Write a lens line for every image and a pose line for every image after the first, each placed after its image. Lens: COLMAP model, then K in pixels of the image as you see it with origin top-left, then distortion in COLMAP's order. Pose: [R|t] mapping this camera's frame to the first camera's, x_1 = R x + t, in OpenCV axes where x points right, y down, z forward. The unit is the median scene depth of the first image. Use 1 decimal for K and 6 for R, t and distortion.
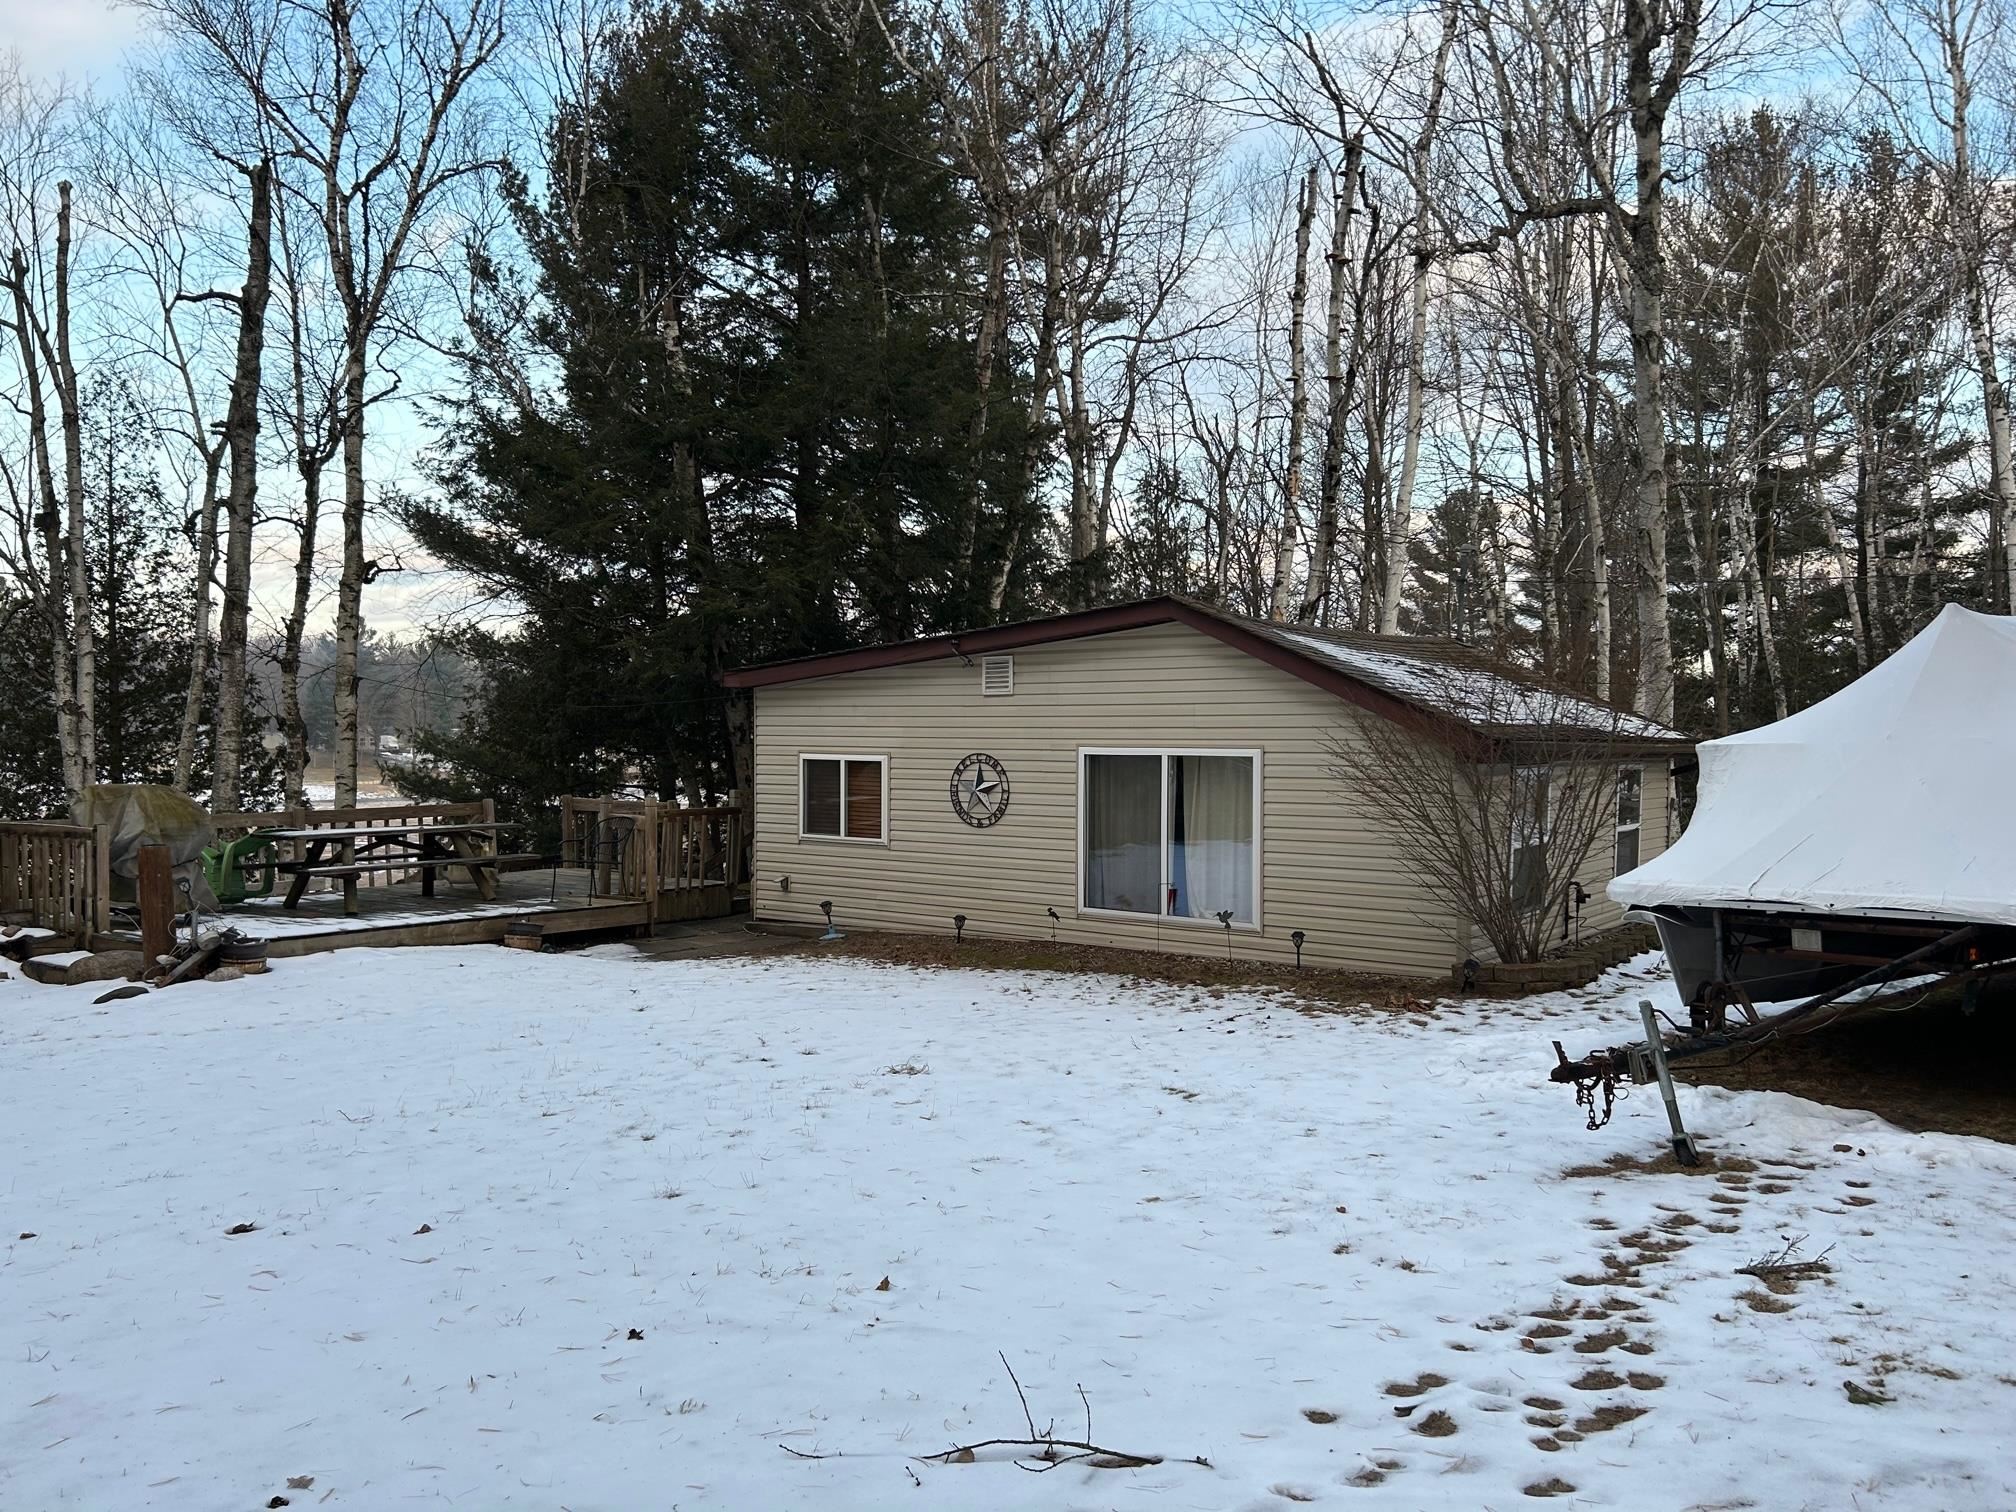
lens RADIAL K [[1537.2, 0, 1008.6], [0, 1537.2, 758.9], [0, 0, 1]] dist [0.015967, 0.001303]
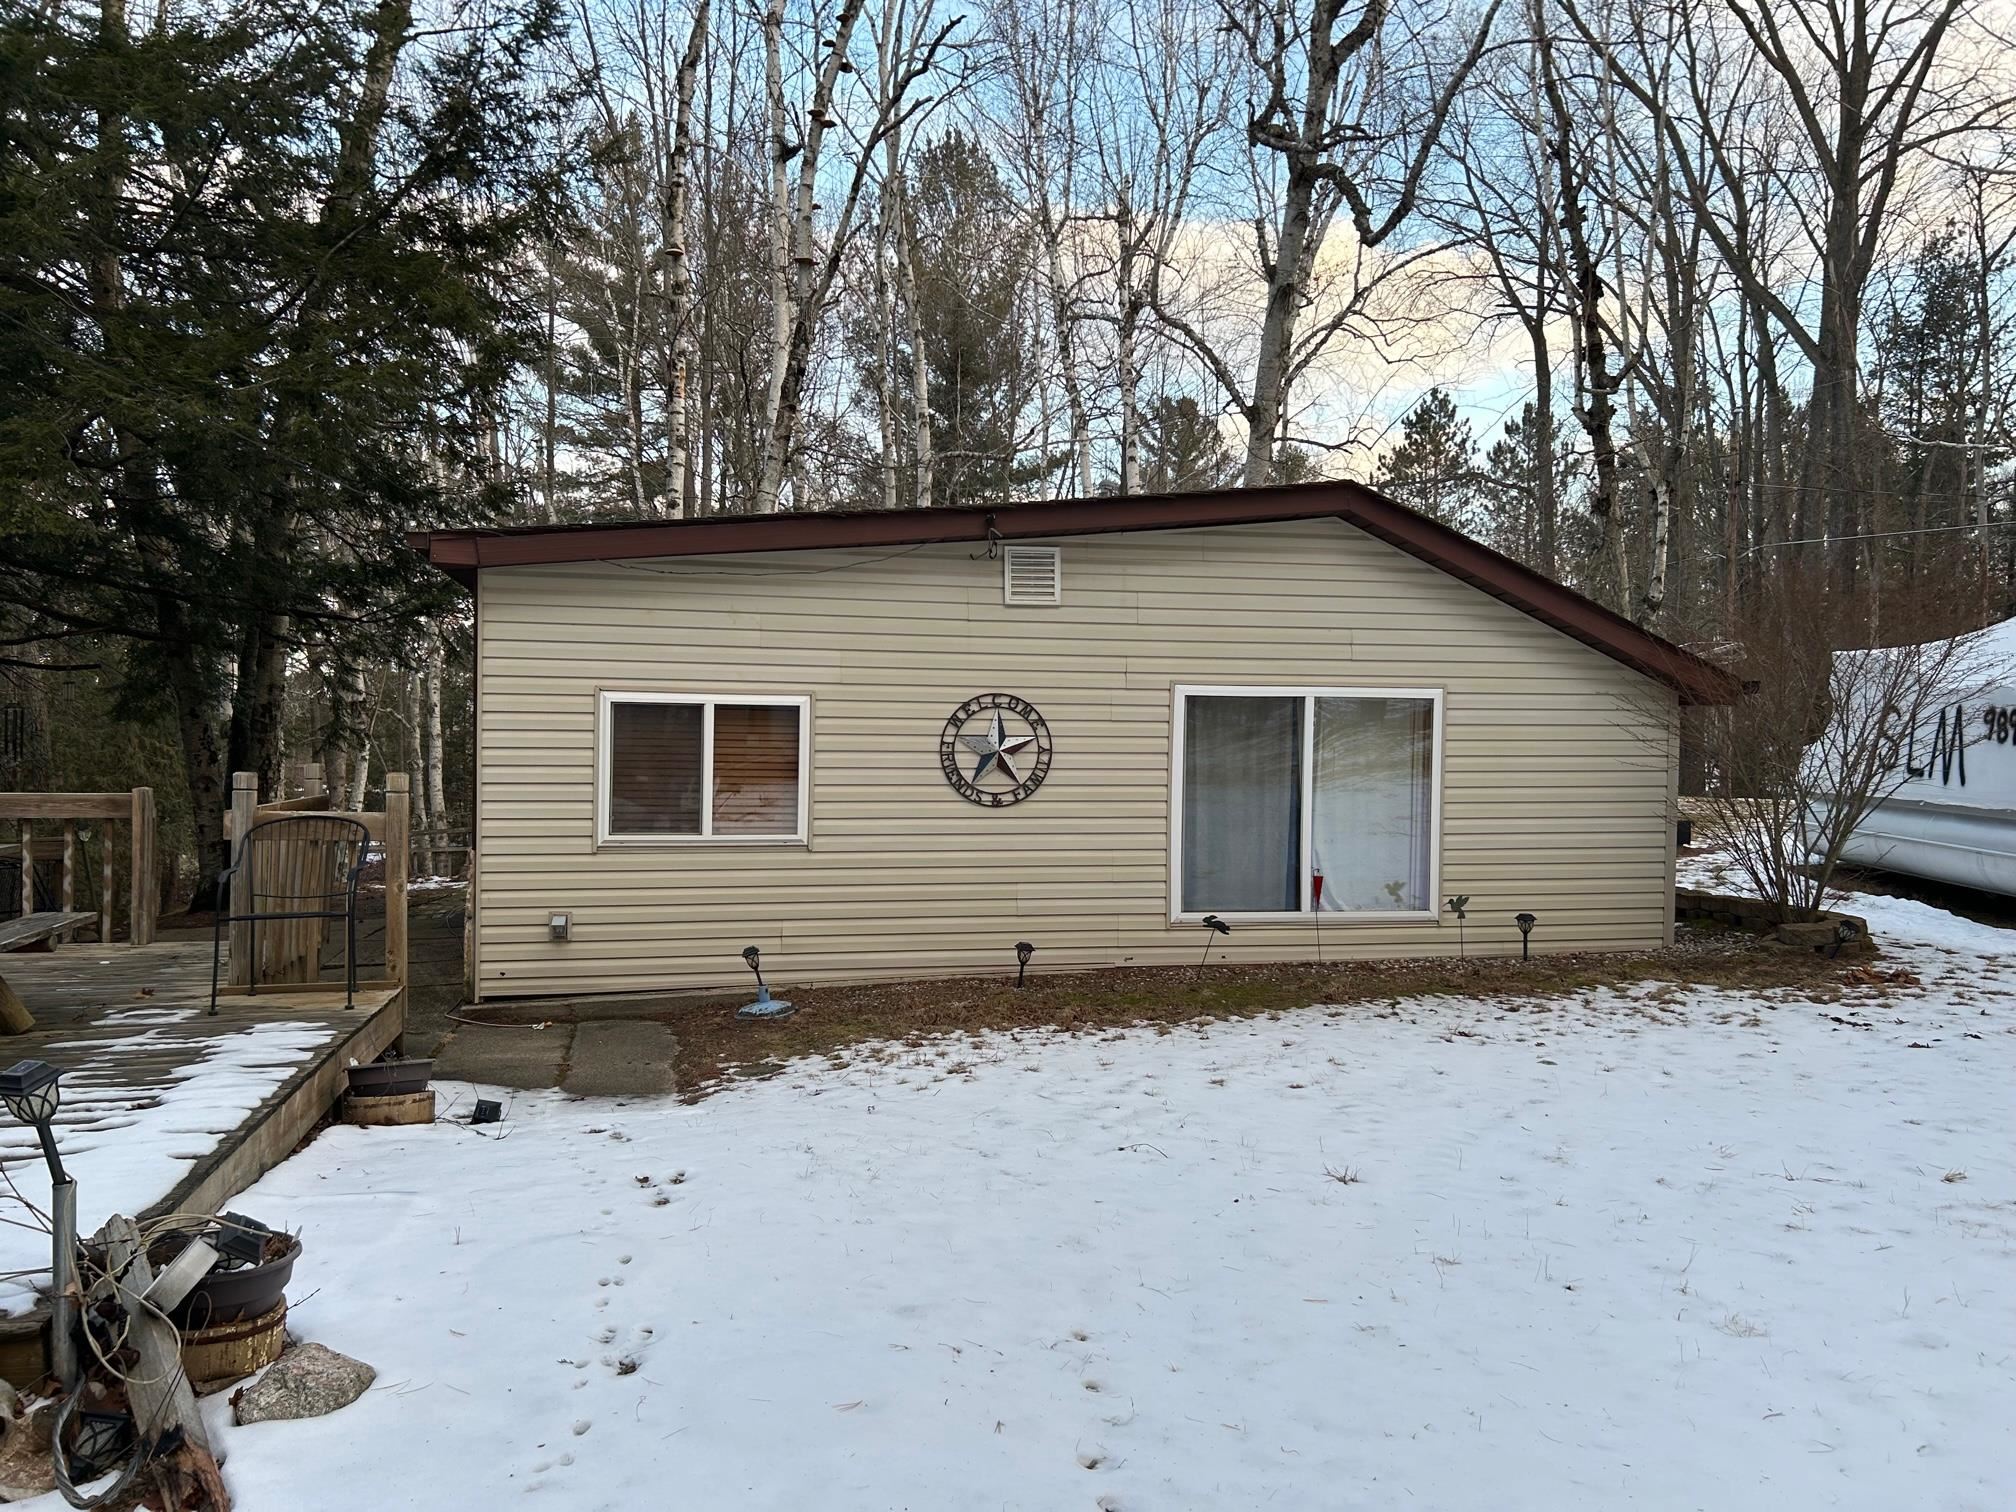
lens RADIAL K [[1537.2, 0, 1007.8], [0, 1537.2, 746.0], [0, 0, 1]] dist [0.015967, 0.001303]
pose [[0.646942, -0.013728, 0.762416, -0.515752], [0.002930, 0.999875, 0.015518, 0.008651], [-0.762534, -0.007805, 0.646901, 0.577330]]
